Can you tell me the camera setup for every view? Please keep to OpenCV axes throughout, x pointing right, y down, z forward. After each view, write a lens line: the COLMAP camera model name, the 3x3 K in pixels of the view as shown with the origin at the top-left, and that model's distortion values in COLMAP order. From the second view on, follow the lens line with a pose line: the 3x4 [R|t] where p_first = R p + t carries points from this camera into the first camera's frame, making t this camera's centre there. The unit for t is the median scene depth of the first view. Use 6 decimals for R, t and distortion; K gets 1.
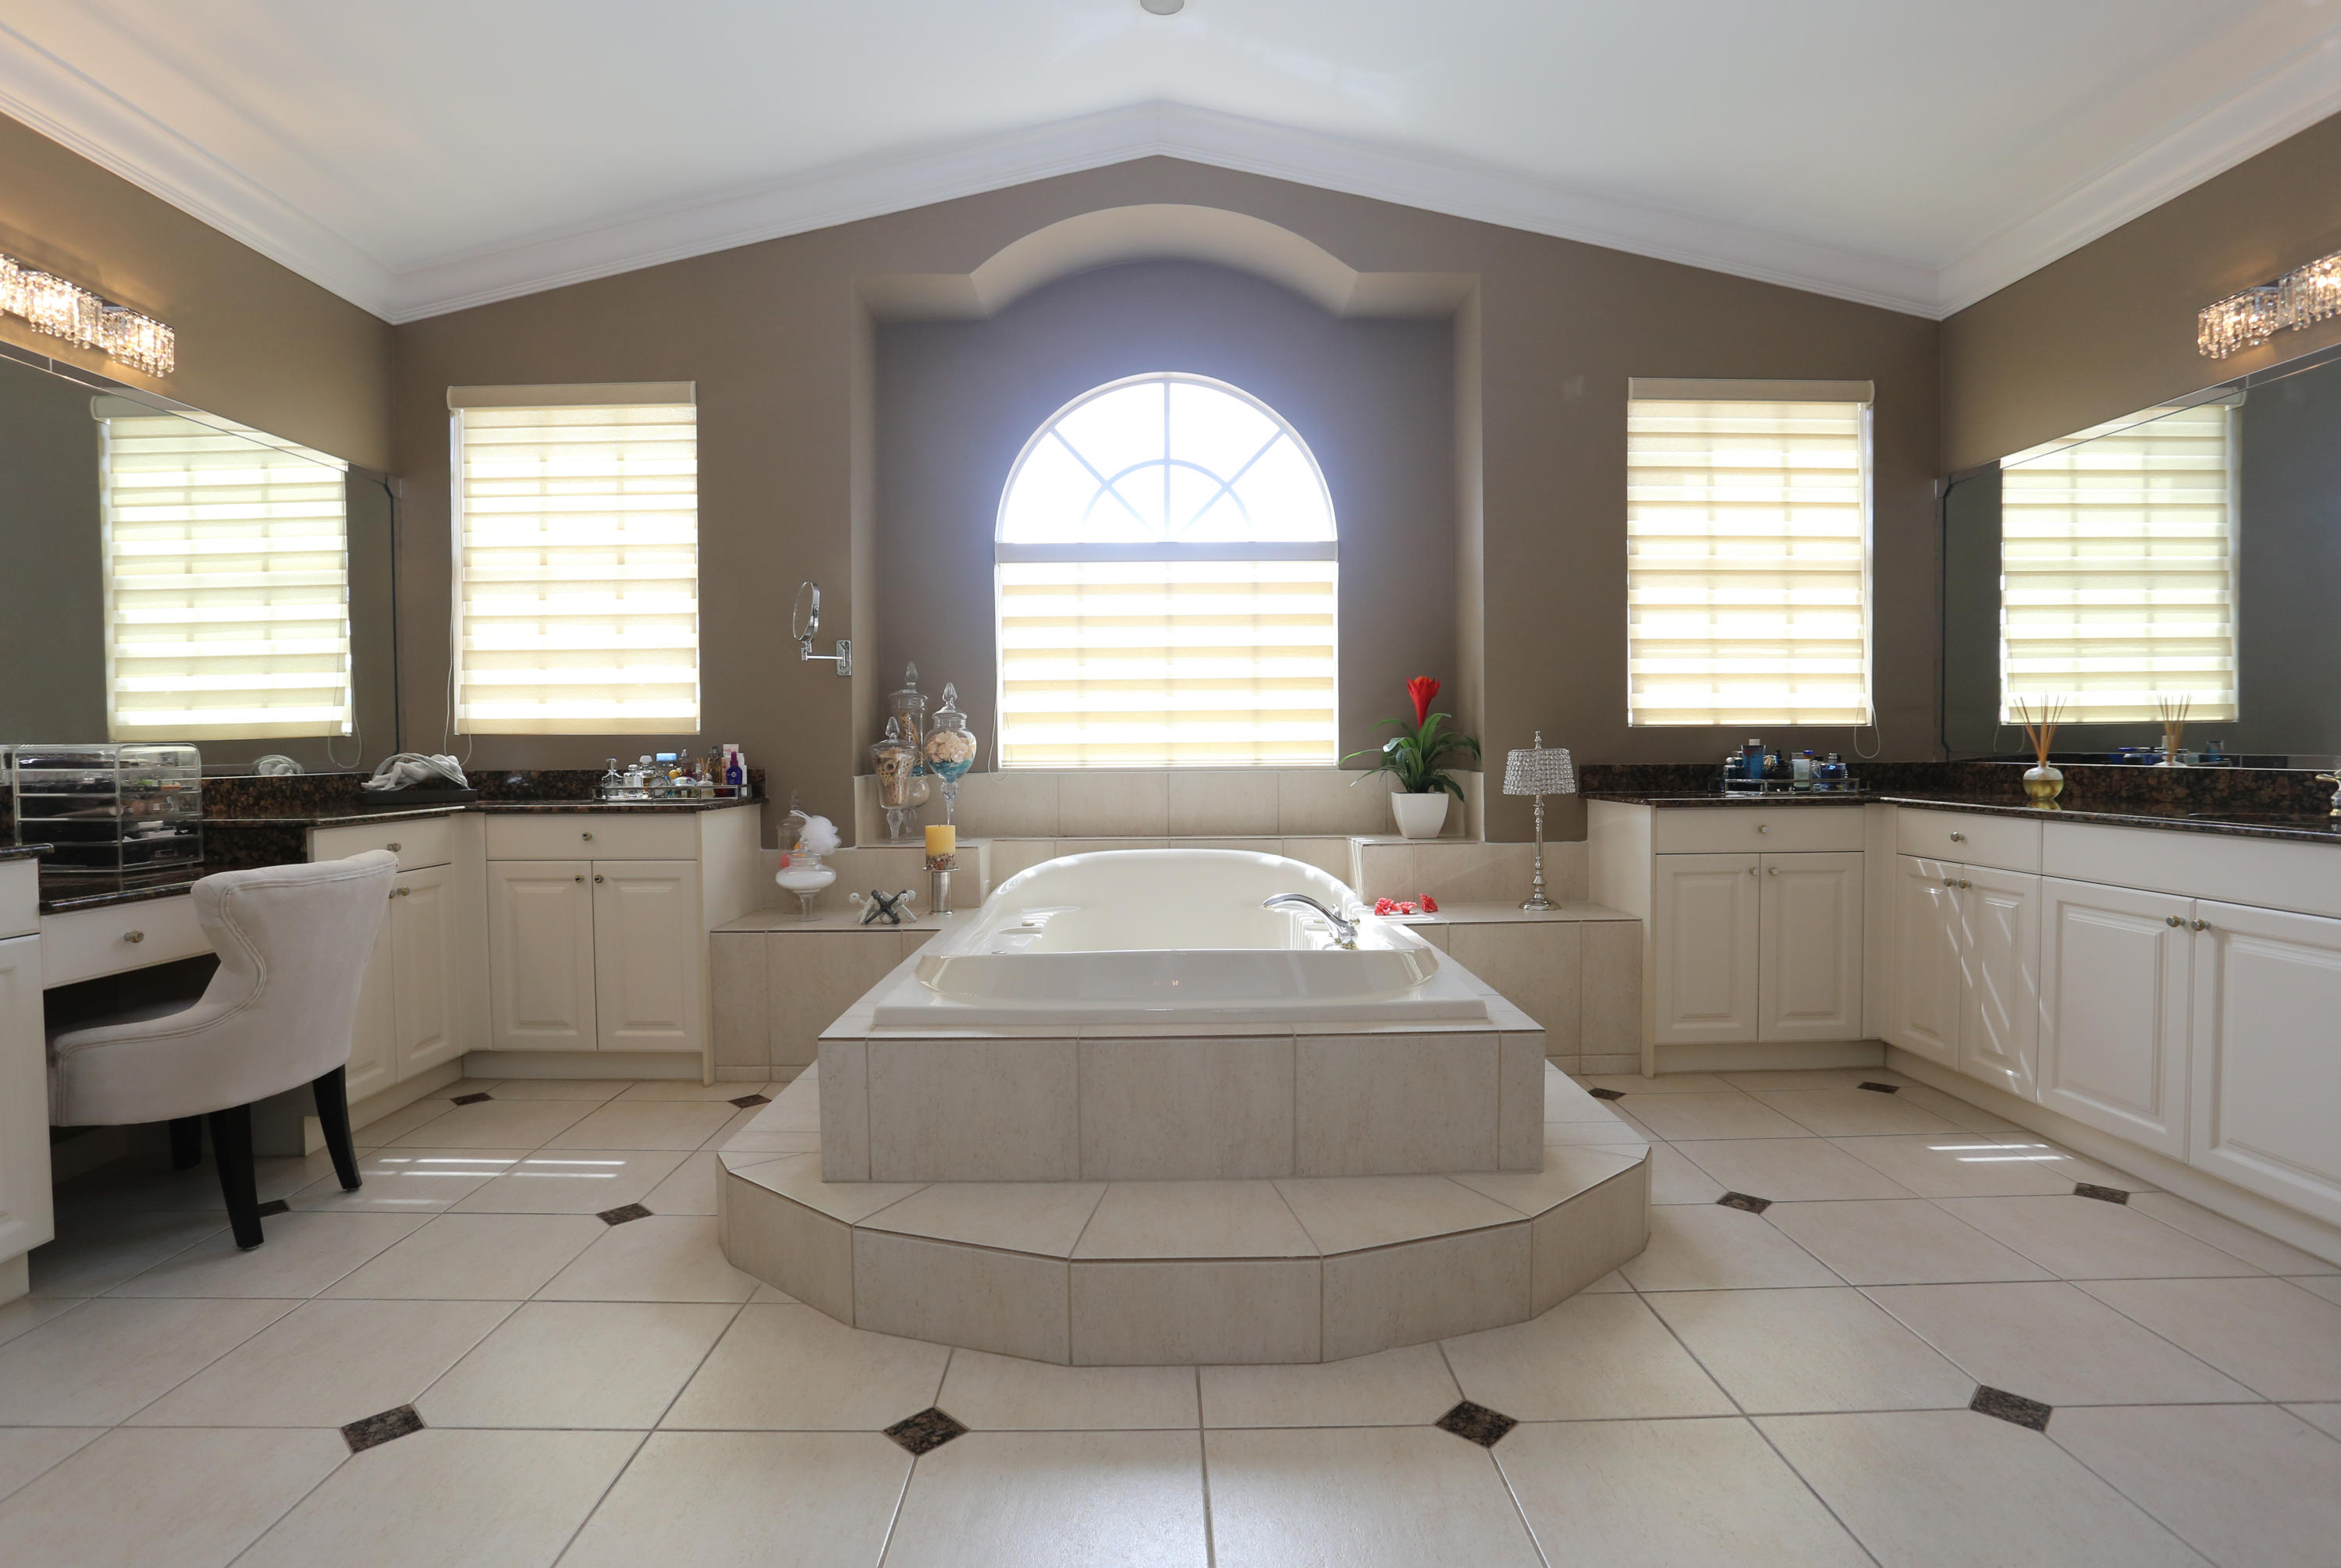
lens RADIAL K [[1145.1, 0, 1186.3], [0, 1145.1, 782.5], [0, 0, 1]] dist [-0.041470, 0.011685]
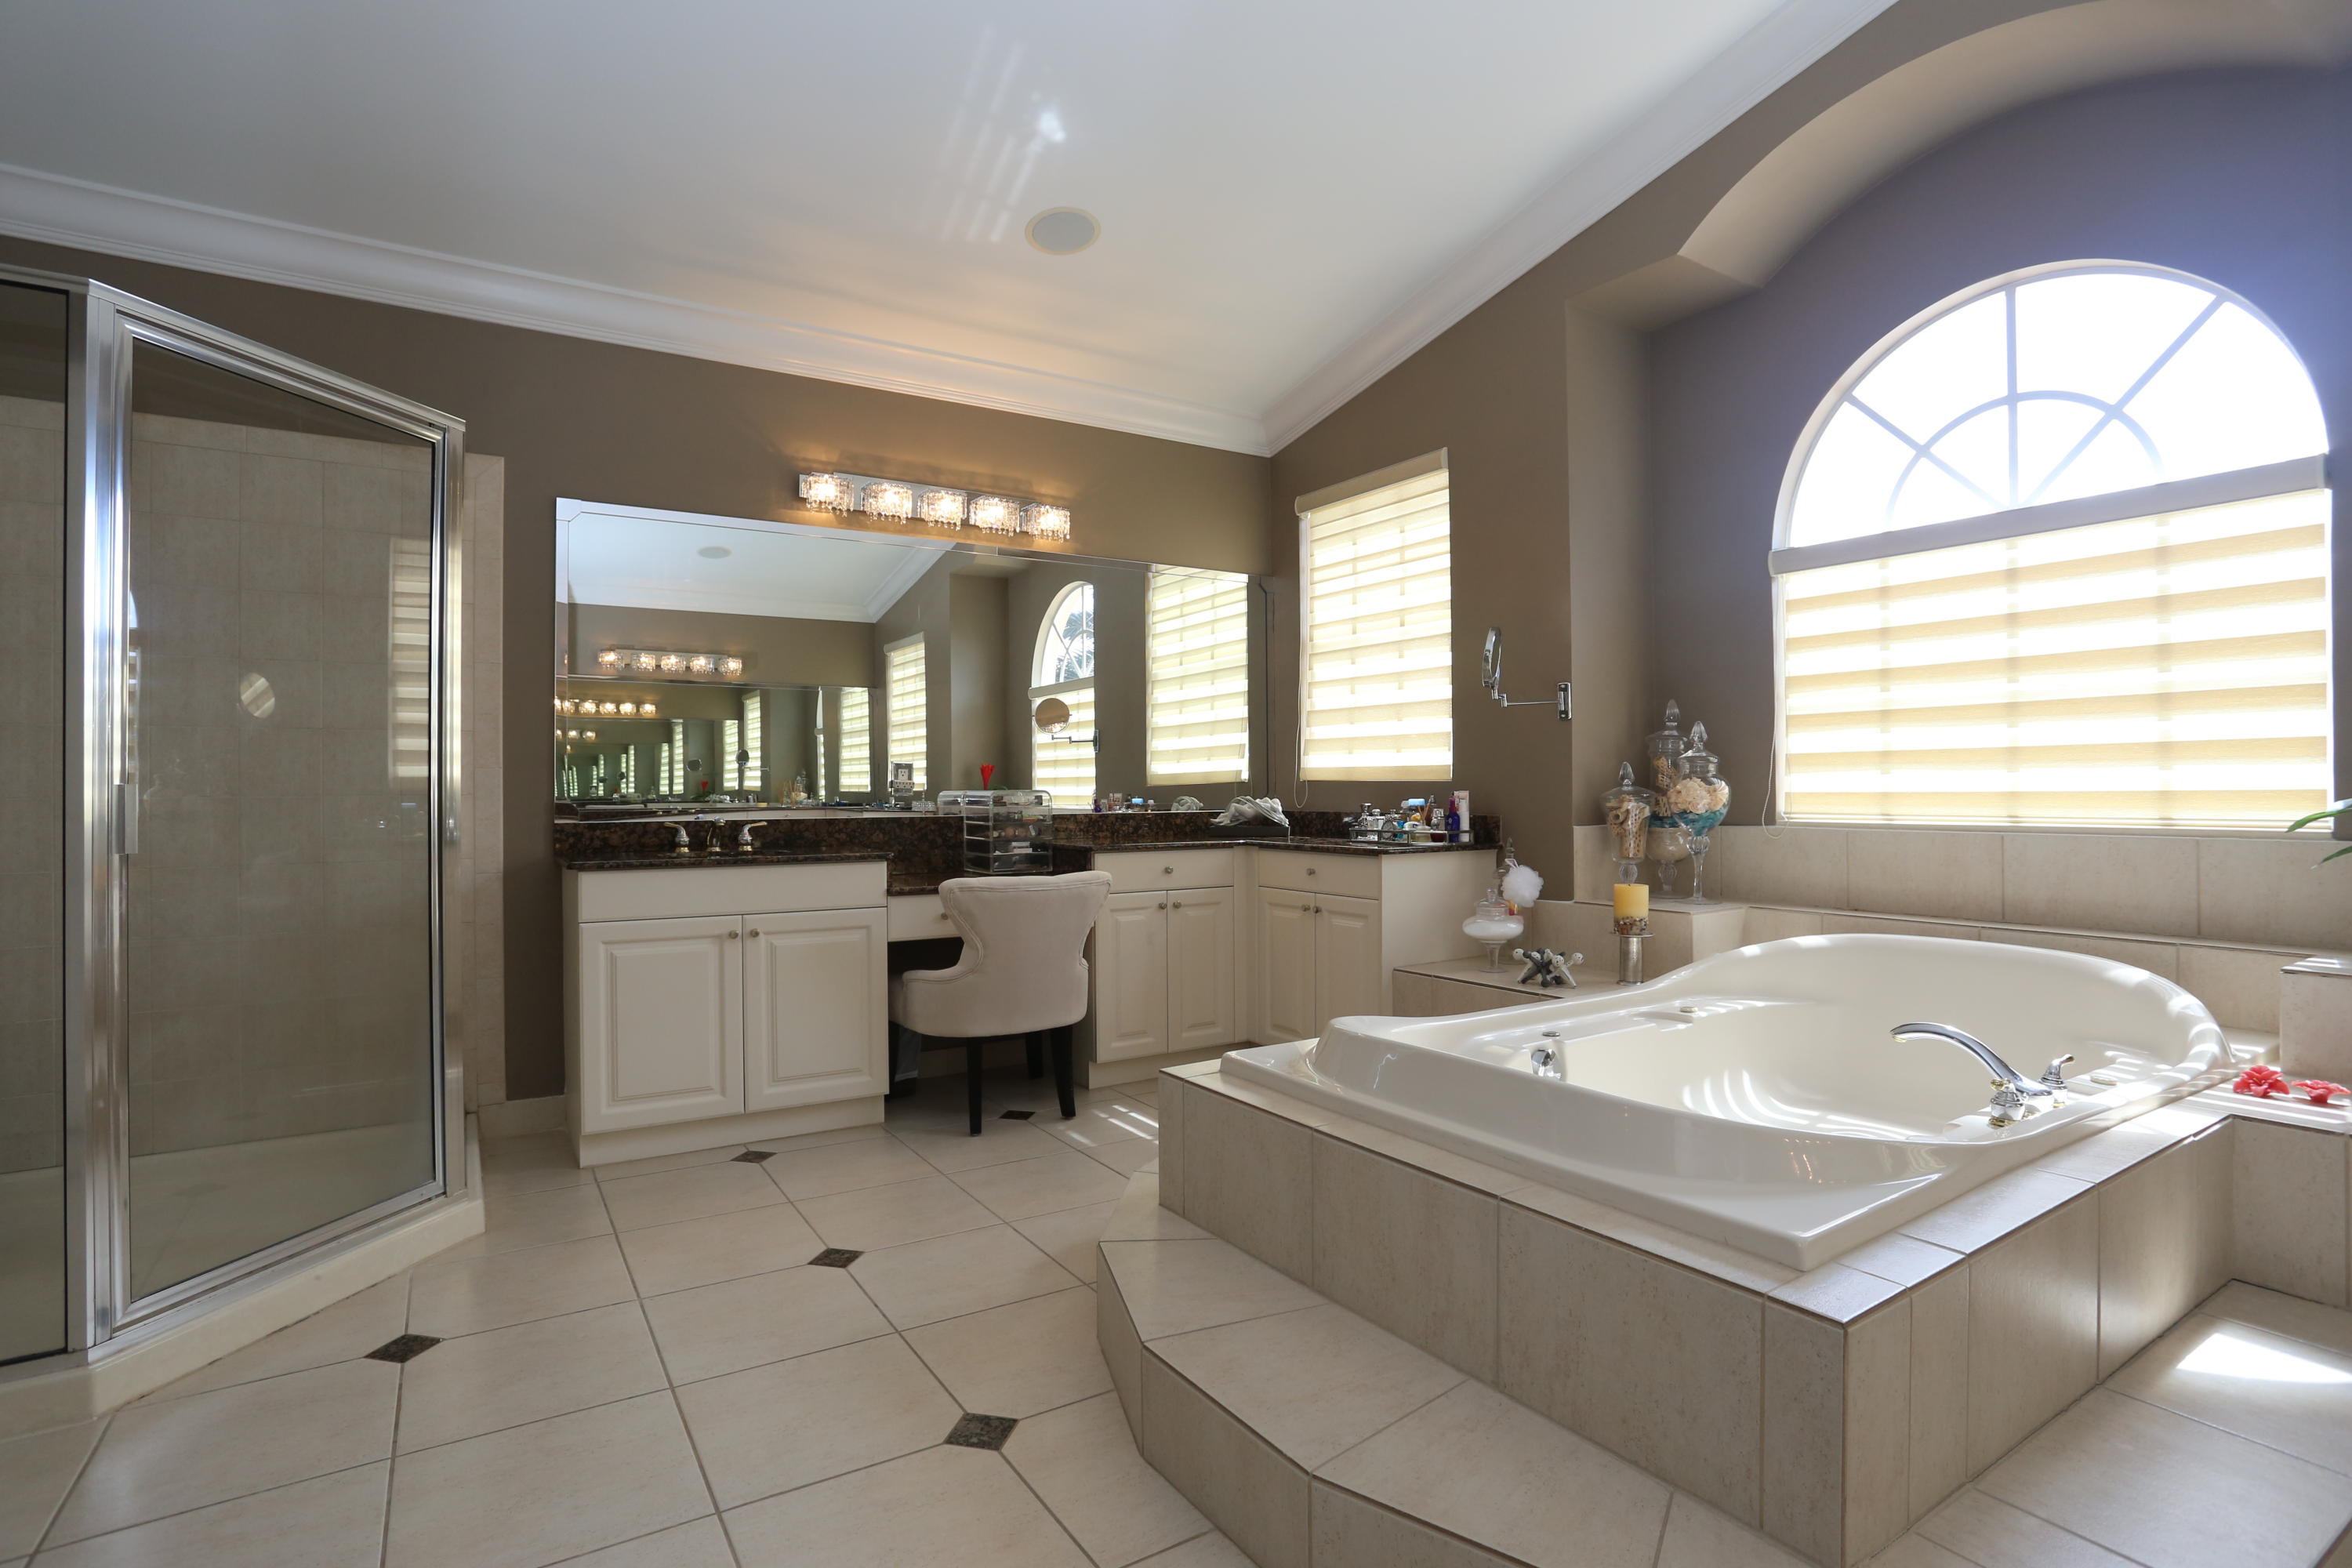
lens RADIAL K [[1150.6, 0, 1193.0], [0, 1150.6, 782.6], [0, 0, 1]] dist [-0.041470, 0.011685]
pose [[0.557377, 0.001748, -0.830258, 0.316761], [-0.027408, 0.999491, -0.016296, -0.017184], [0.829807, 0.031838, 0.557142, 0.212293]]
